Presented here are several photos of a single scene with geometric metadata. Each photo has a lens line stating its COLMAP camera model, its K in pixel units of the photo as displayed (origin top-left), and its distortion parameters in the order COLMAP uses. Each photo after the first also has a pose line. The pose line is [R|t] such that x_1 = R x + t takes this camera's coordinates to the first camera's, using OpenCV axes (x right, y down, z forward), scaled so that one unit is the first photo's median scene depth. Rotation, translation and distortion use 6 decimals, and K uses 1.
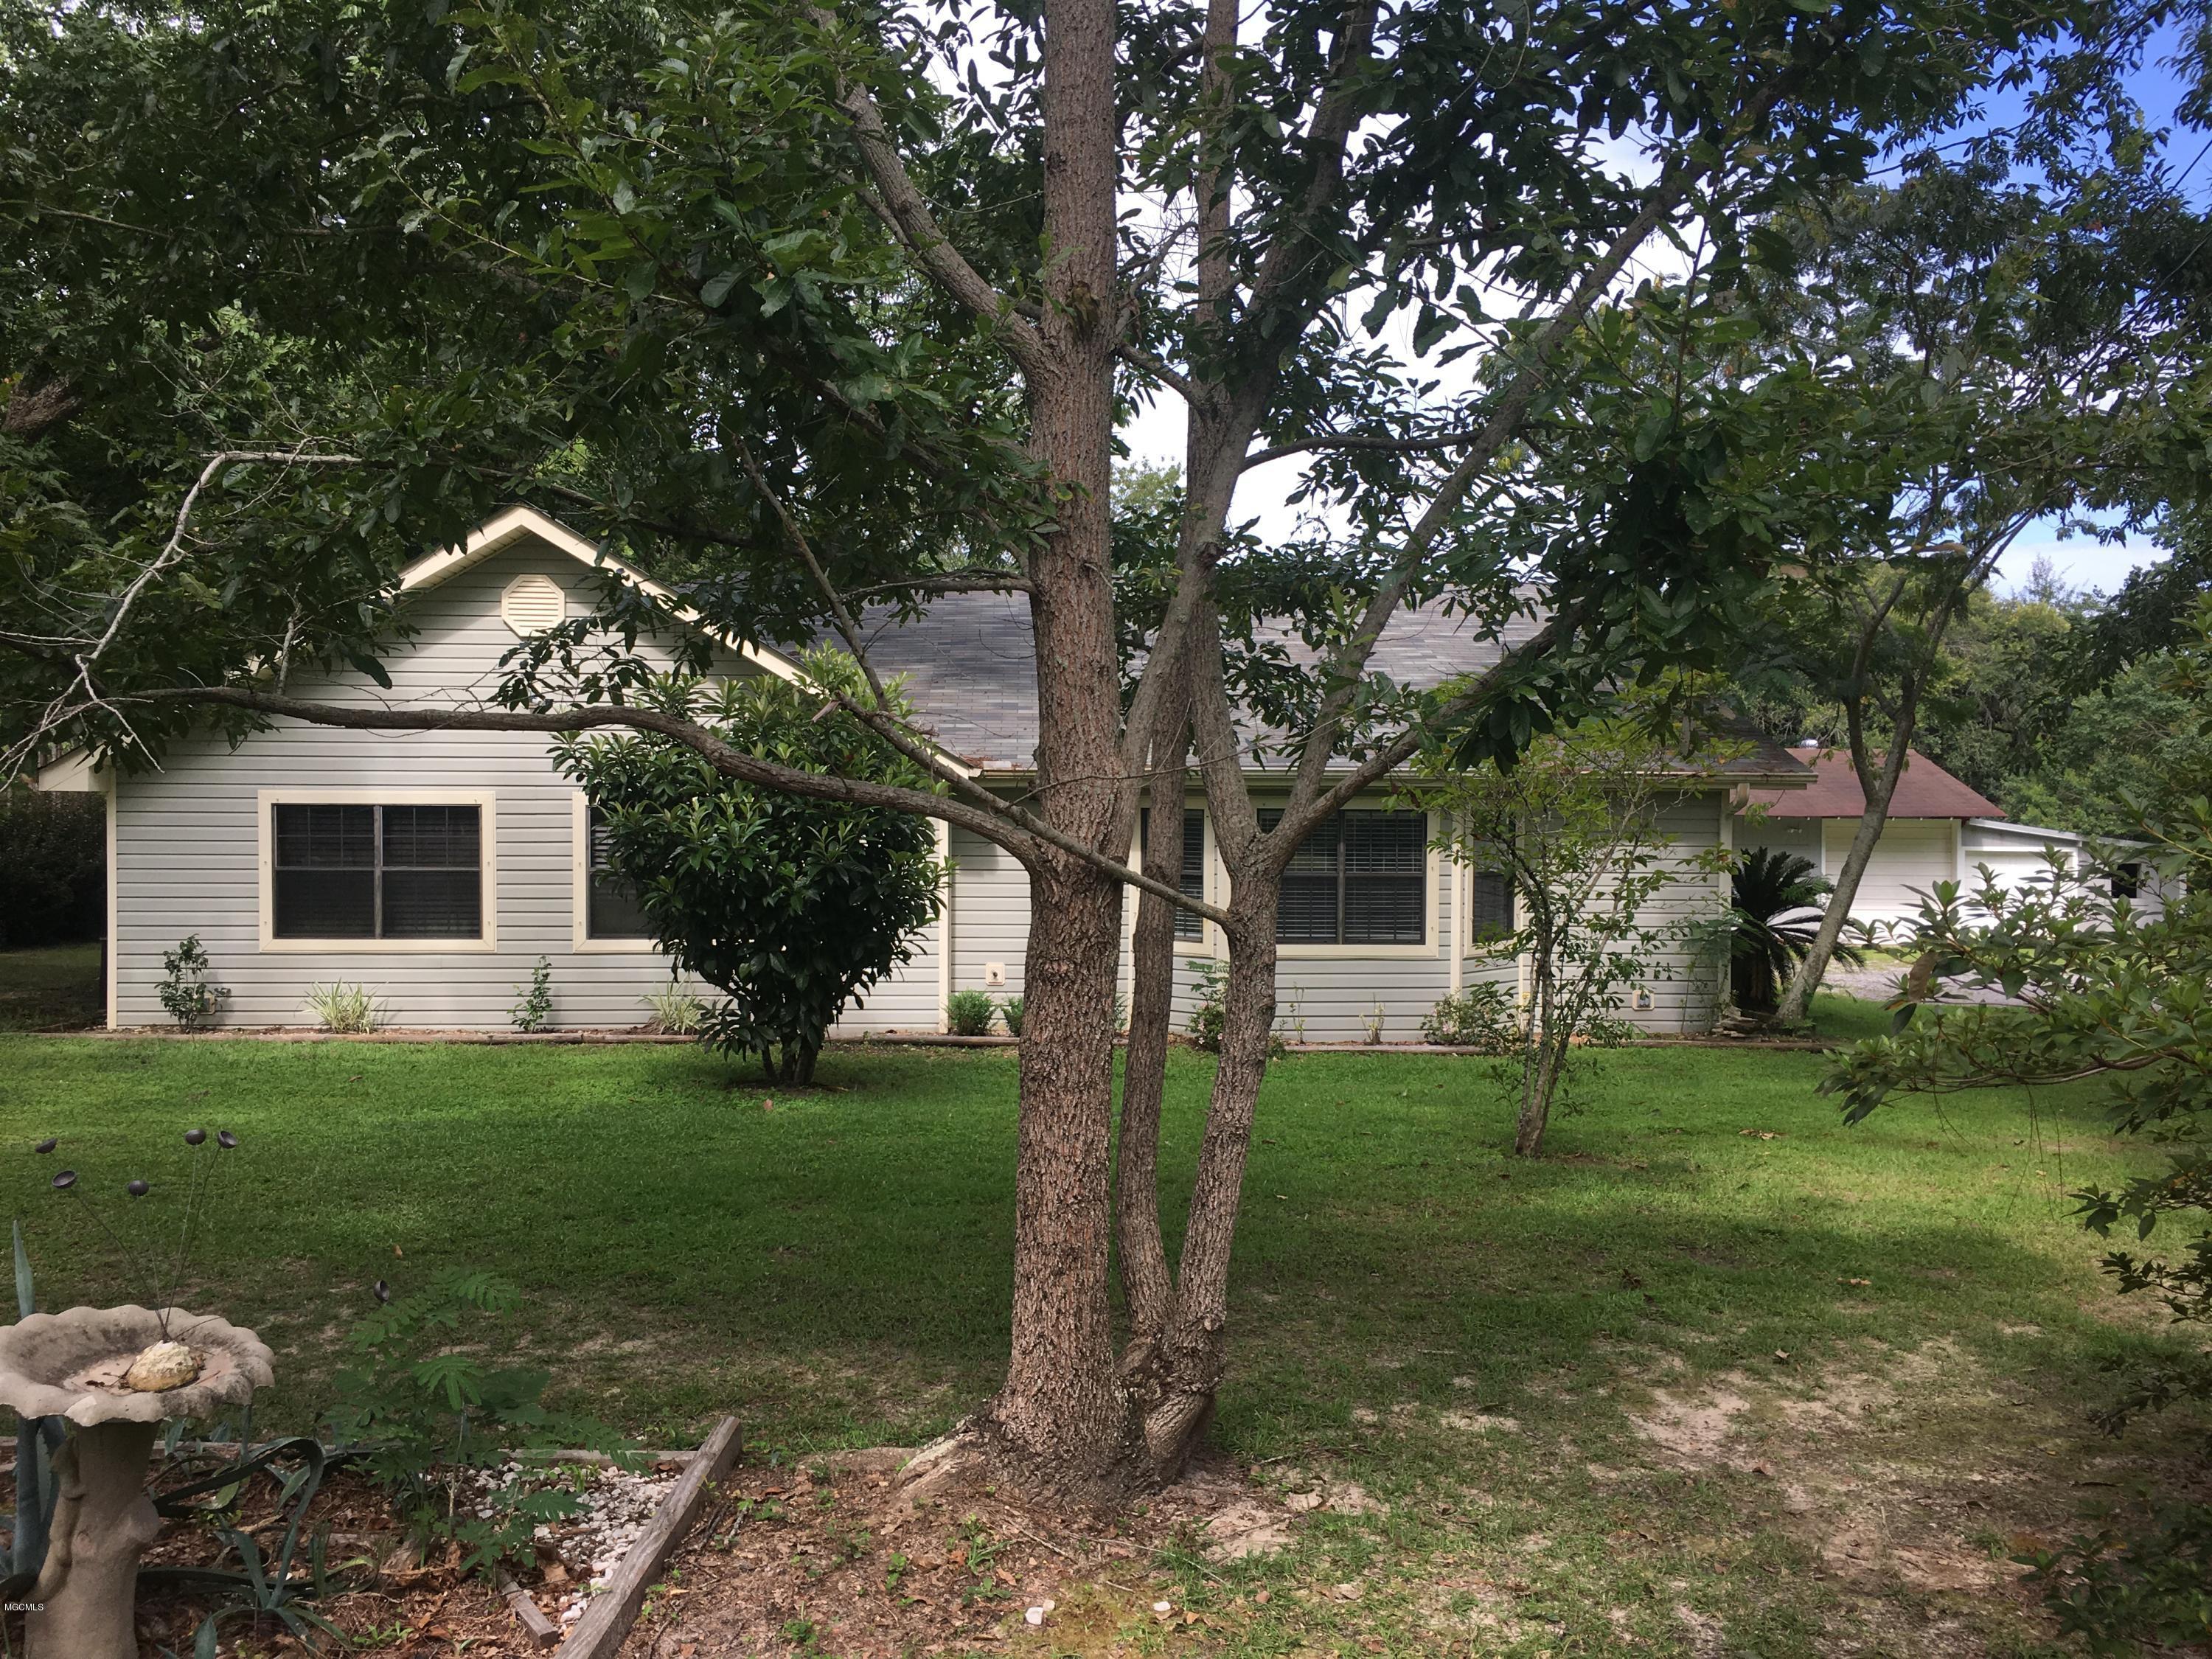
lens RADIAL K [[1913.8, 0, 1103.3], [0, 1913.8, 830.9], [0, 0, 1]] dist [0.059799, -0.087799]
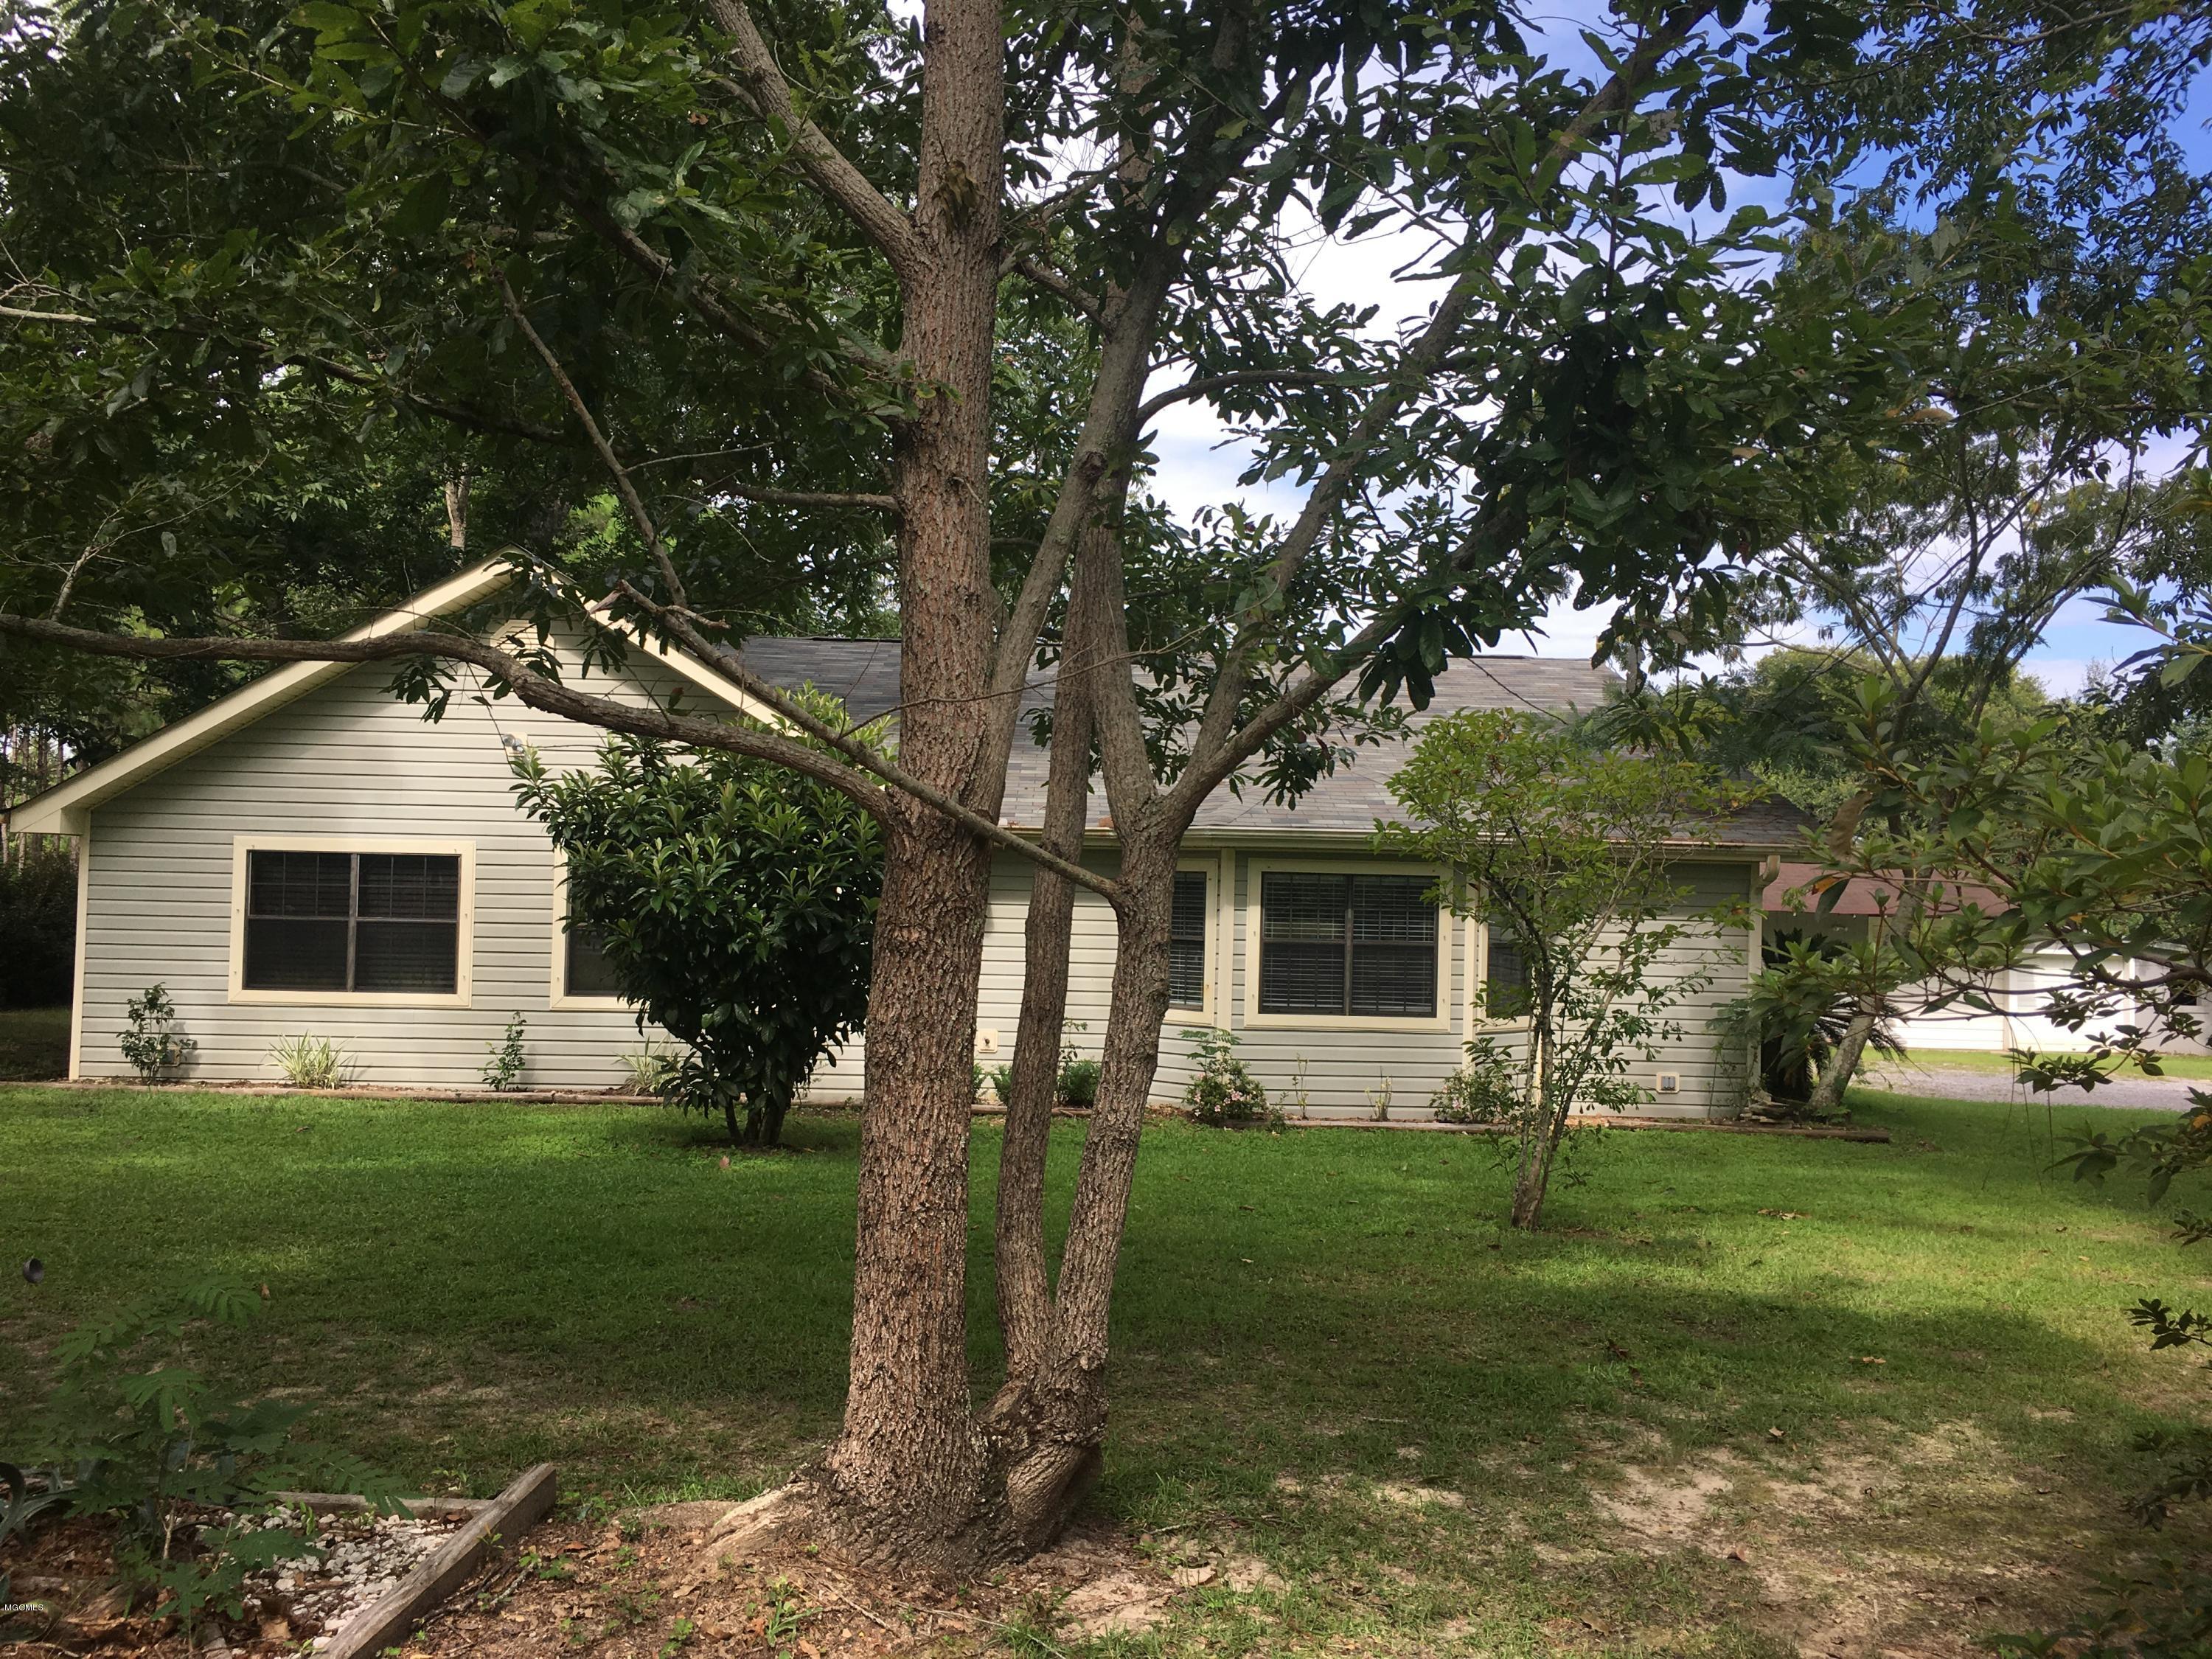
lens RADIAL K [[1913.8, 0, 1112.5], [0, 1913.8, 832.1], [0, 0, 1]] dist [0.059799, -0.087799]
pose [[0.999604, 0.018077, -0.021558, 0.057612], [-0.019195, 0.998420, -0.052804, 0.045853], [0.020569, 0.053197, 0.998372, 0.090760]]
